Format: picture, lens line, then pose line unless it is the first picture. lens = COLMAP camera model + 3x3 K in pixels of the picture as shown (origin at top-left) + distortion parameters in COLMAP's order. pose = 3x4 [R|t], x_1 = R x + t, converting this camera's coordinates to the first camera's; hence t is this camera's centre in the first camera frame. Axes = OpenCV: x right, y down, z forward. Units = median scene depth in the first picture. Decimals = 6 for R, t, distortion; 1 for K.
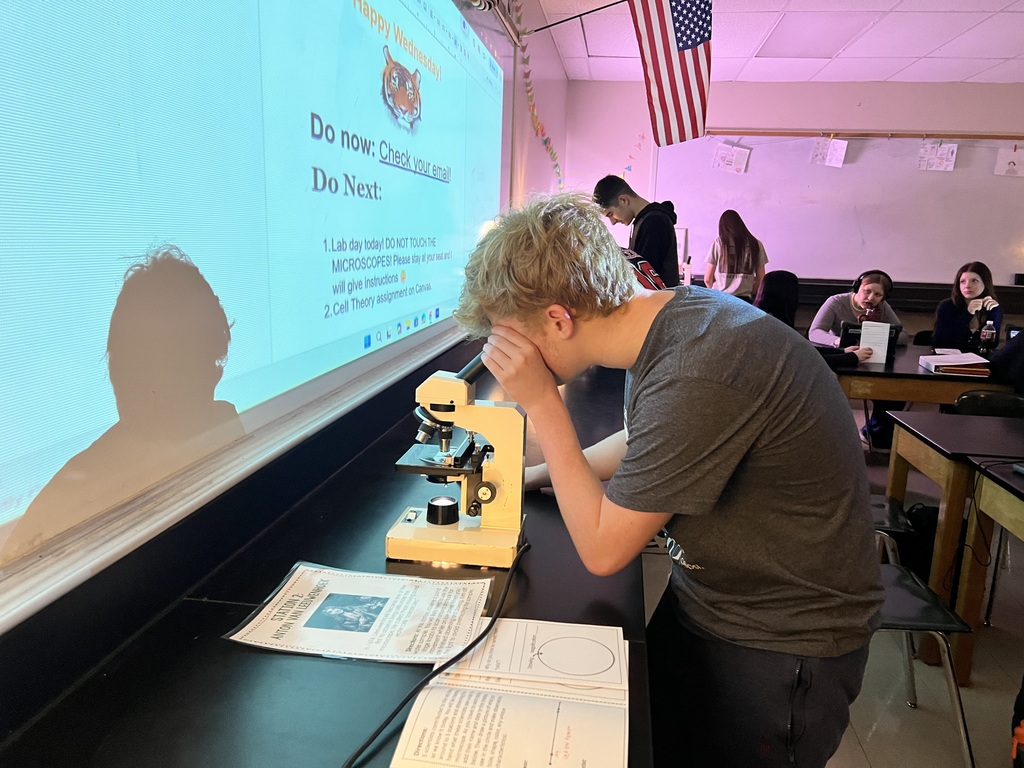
lens RADIAL K [[769.6, 0, 528.2], [0, 769.6, 385.0], [0, 0, 1]] dist [0.003072, -0.054502]
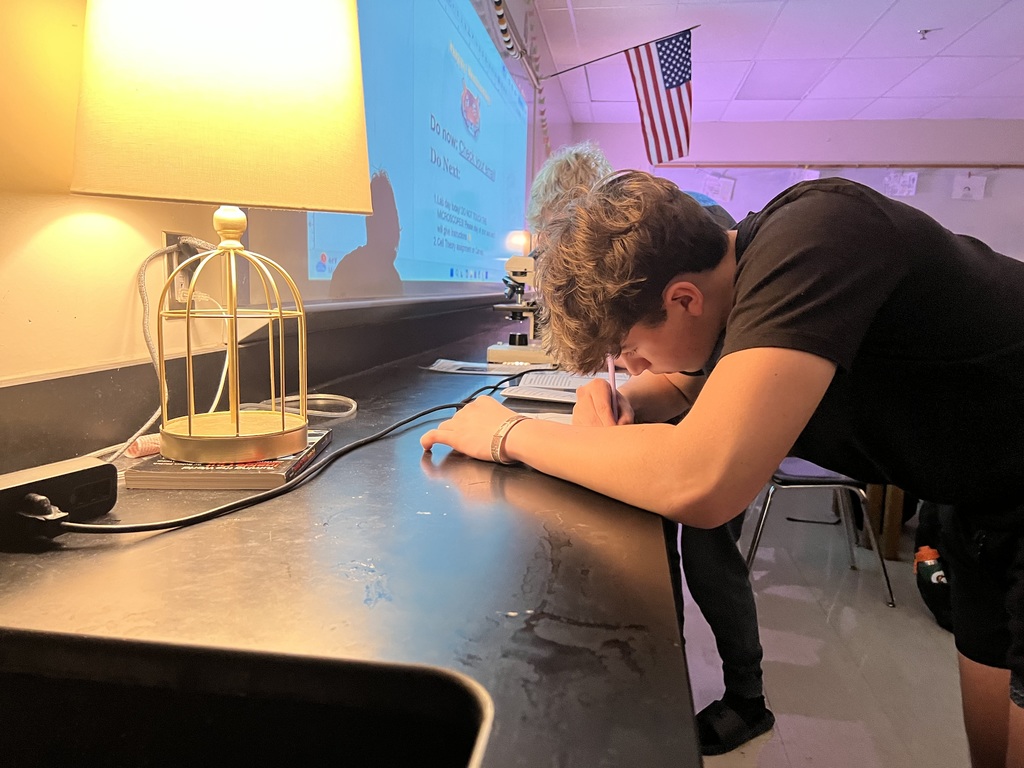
lens RADIAL K [[774.3, 0, 512.0], [0, 774.3, 384.0], [0, 0, 1]] dist [-0.001142, -0.079934]
pose [[0.999713, -0.006812, -0.022952, -0.030148], [0.005252, 0.997714, -0.067379, 0.130371], [0.023359, 0.067239, 0.997463, -0.235808]]
